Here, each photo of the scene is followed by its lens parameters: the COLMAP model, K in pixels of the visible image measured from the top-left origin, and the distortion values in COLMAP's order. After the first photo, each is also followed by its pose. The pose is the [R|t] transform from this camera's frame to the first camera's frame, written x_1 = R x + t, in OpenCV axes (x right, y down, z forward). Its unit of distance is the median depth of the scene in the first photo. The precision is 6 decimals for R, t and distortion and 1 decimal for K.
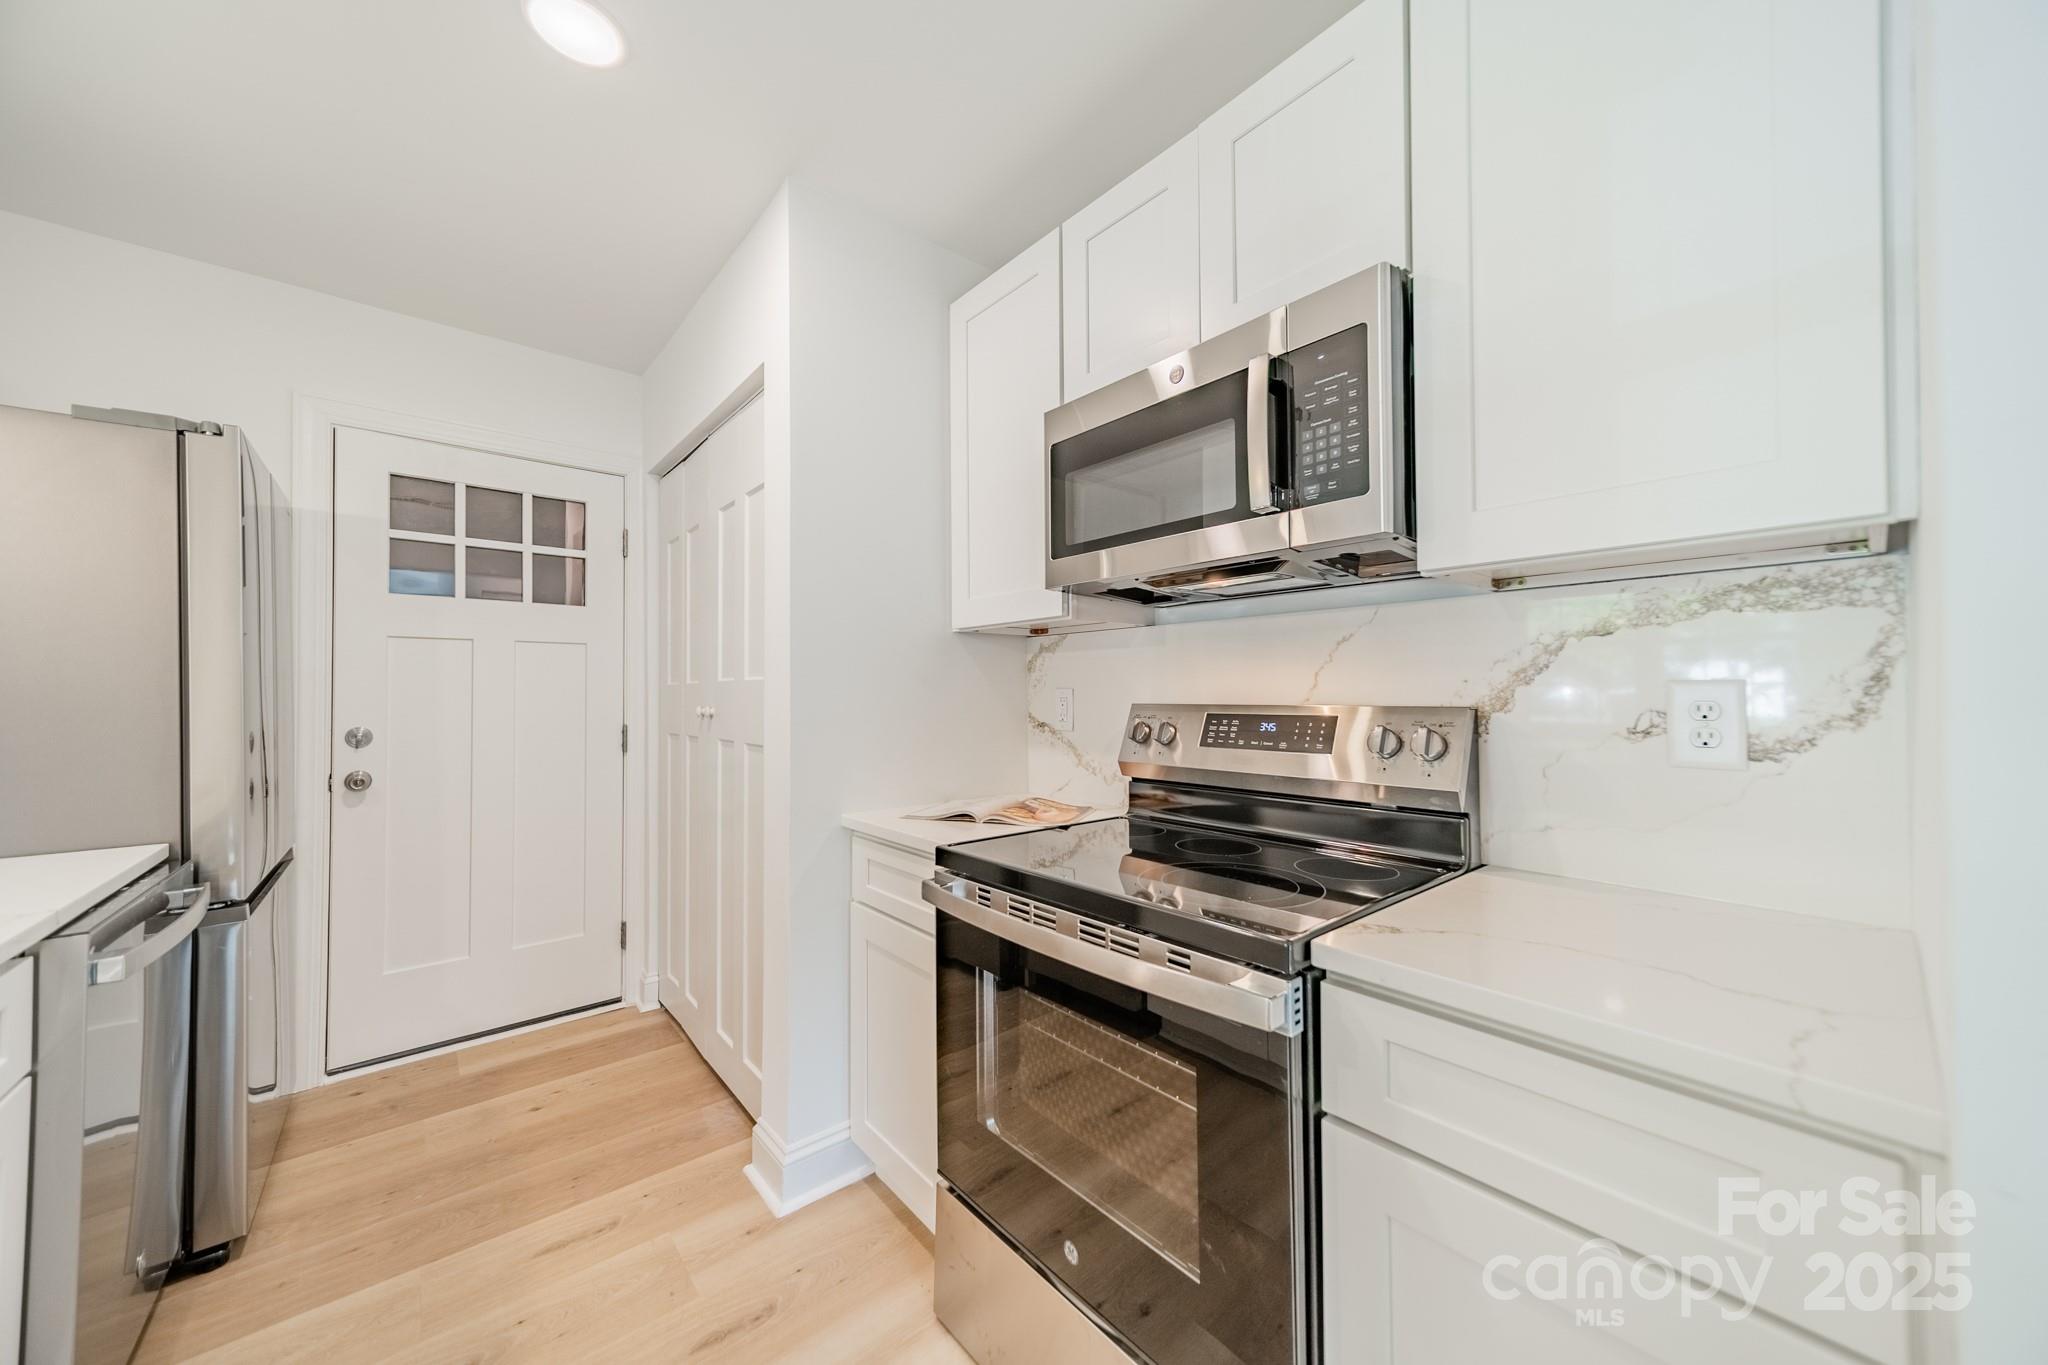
lens RADIAL K [[727.7, 0, 1025.4], [0, 727.7, 680.9], [0, 0, 1]] dist [0.009282, -0.000301]
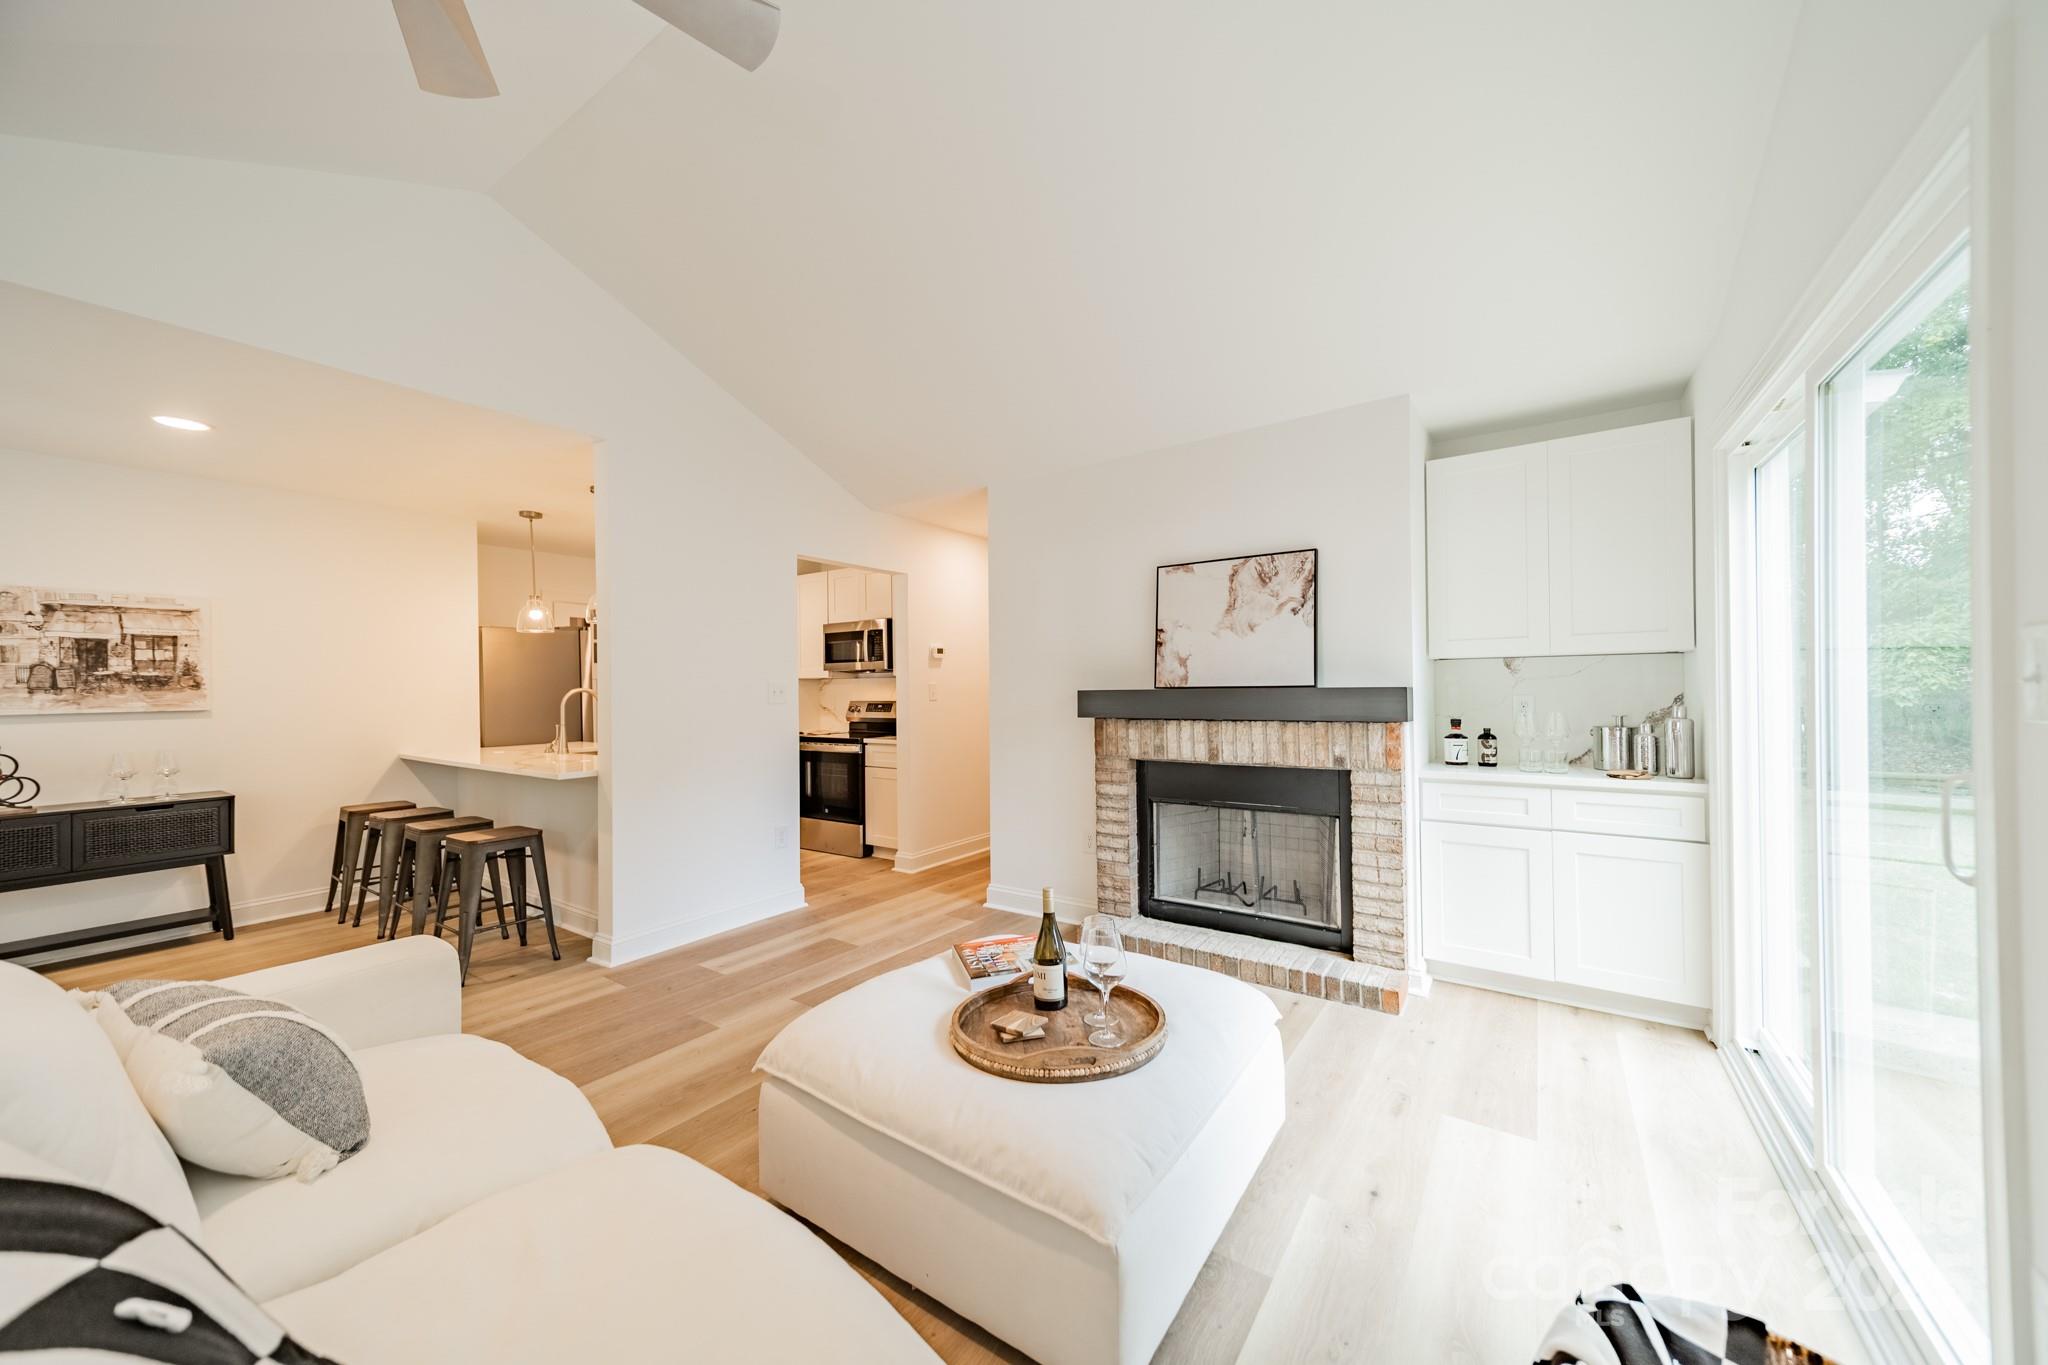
lens RADIAL K [[727.7, 0, 1027.6], [0, 727.7, 684.3], [0, 0, 1]] dist [0.009282, -0.000301]
pose [[0.967164, -0.006531, 0.254070, 0.089085], [0.004219, 0.999945, 0.009643, -0.088041], [-0.254119, -0.008254, 0.967138, -2.898477]]
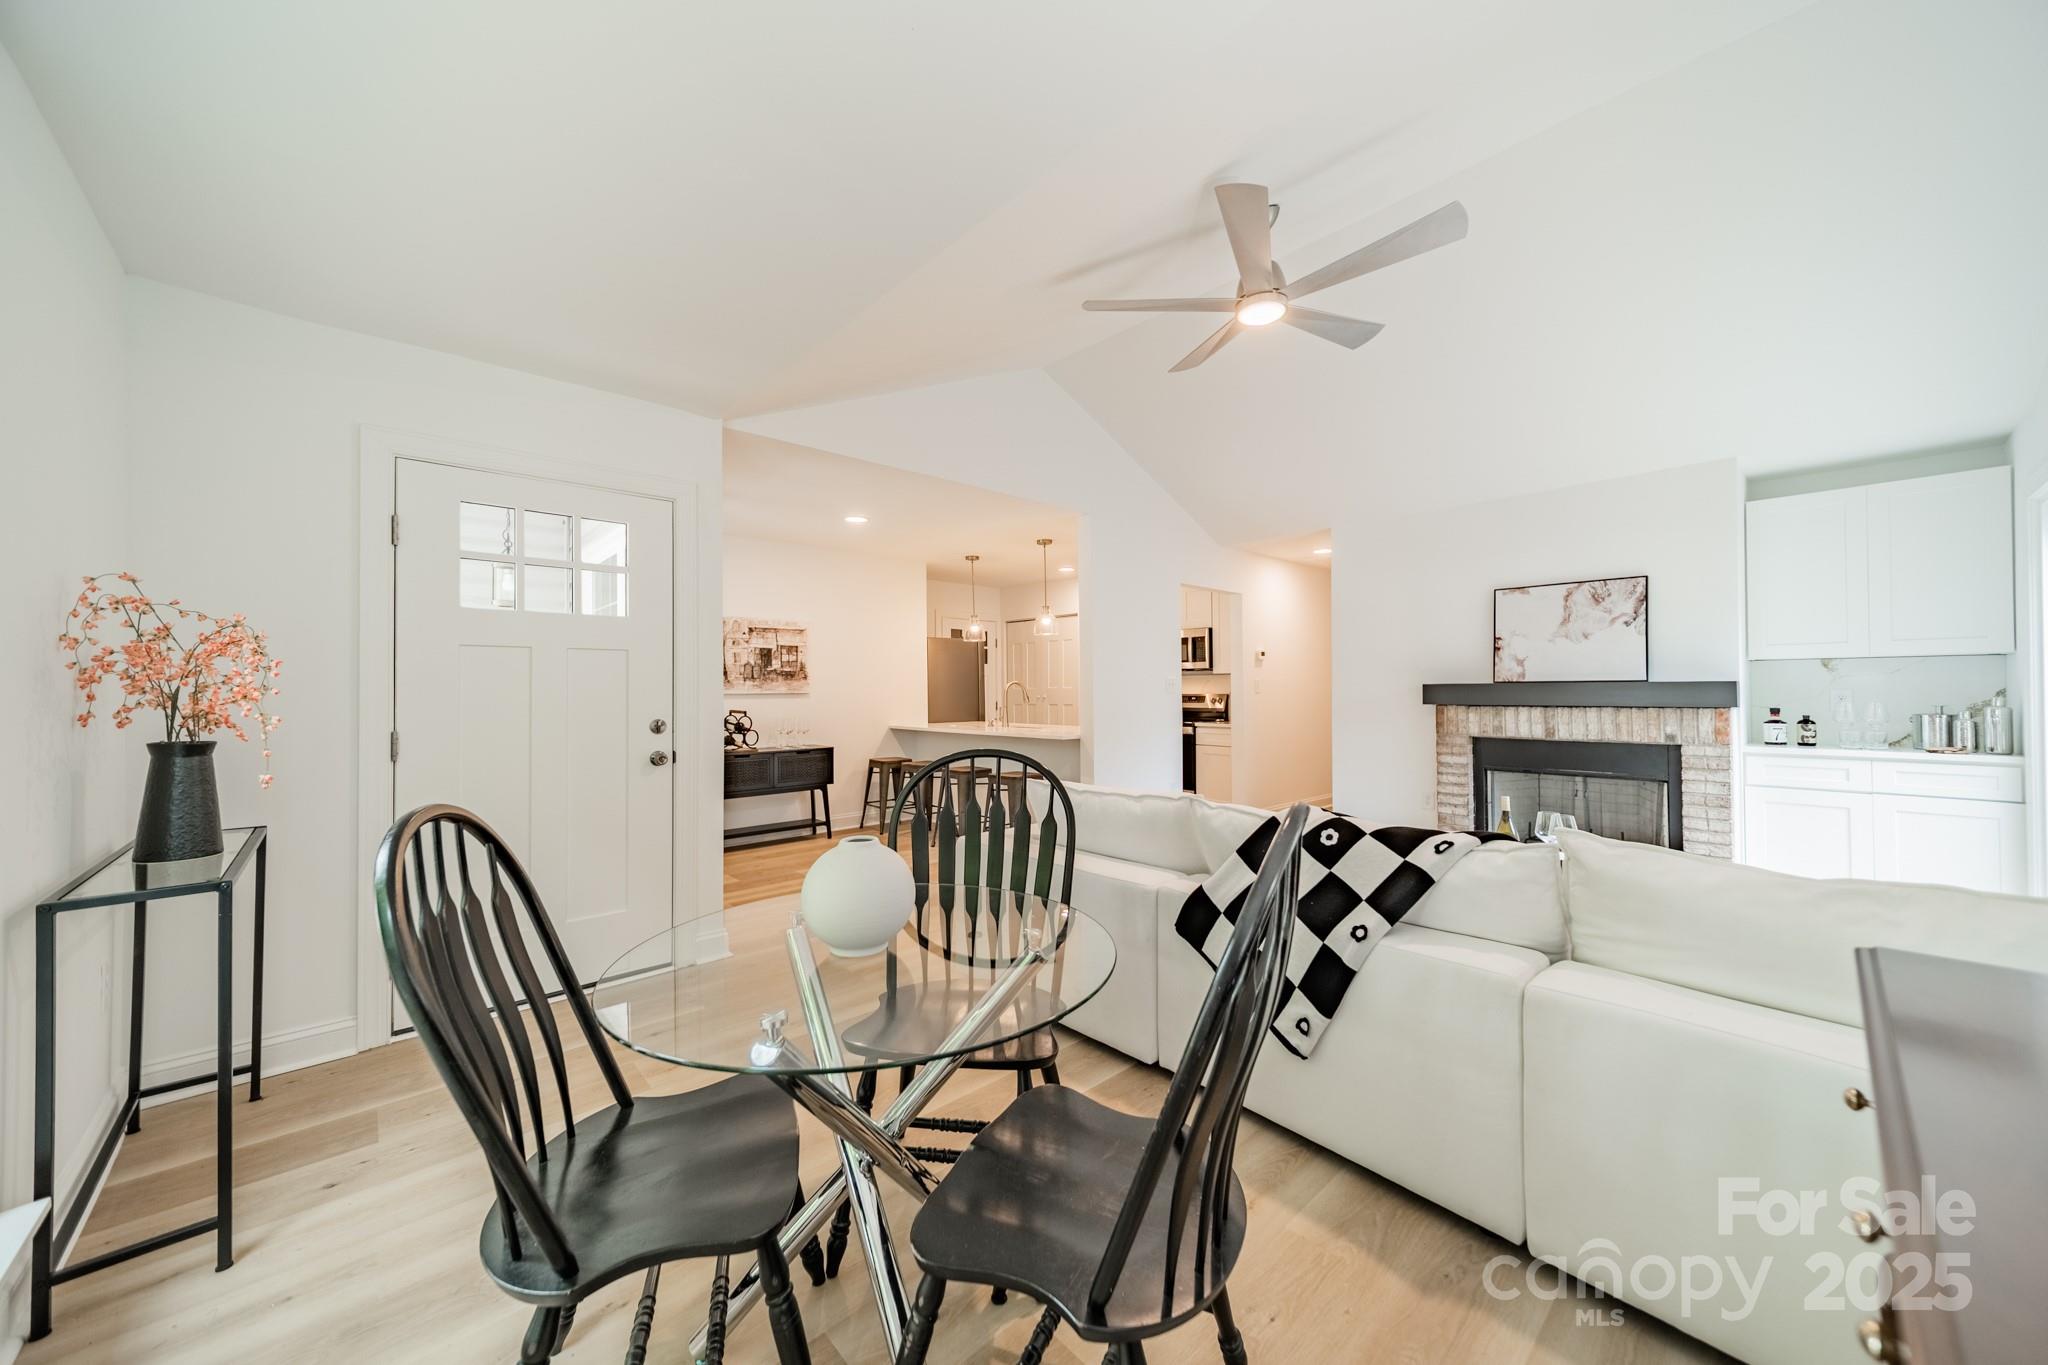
lens RADIAL K [[727.7, 0, 1025.8], [0, 727.7, 679.8], [0, 0, 1]] dist [0.009282, -0.000301]
pose [[0.999327, 0.000755, 0.036660, -0.932885], [-0.000844, 0.999997, 0.002409, -0.068590], [-0.036658, -0.002439, 0.999325, -3.688484]]
